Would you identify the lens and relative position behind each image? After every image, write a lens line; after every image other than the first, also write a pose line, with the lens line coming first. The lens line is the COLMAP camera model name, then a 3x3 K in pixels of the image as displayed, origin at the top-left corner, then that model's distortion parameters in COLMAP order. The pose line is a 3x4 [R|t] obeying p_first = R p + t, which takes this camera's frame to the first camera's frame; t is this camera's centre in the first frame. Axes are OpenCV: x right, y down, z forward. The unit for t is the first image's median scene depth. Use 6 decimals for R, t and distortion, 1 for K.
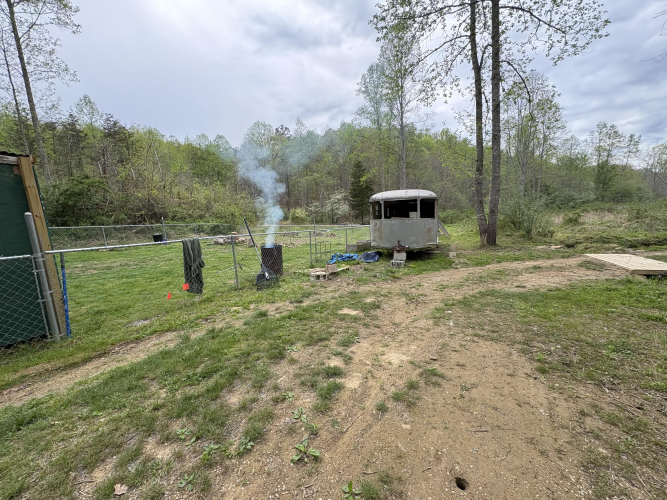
lens RADIAL K [[264.9, 0, 332.8], [0, 264.9, 249.8], [0, 0, 1]] dist [0.000776, -0.000135]
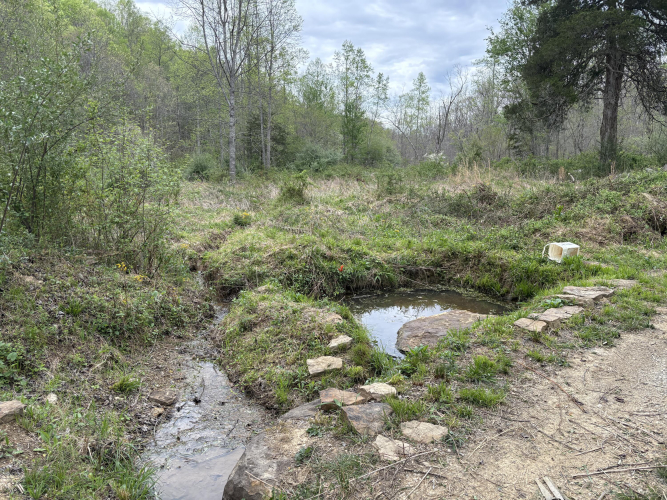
lens RADIAL K [[505.1, 0, 333.6], [0, 505.1, 250.1], [0, 0, 1]] dist [0.000074, -0.000394]
pose [[0.734690, -0.045159, 0.676898, 0.140644], [0.031476, 0.998977, 0.032483, -0.015364], [-0.677672, -0.002559, 0.735360, 0.123785]]
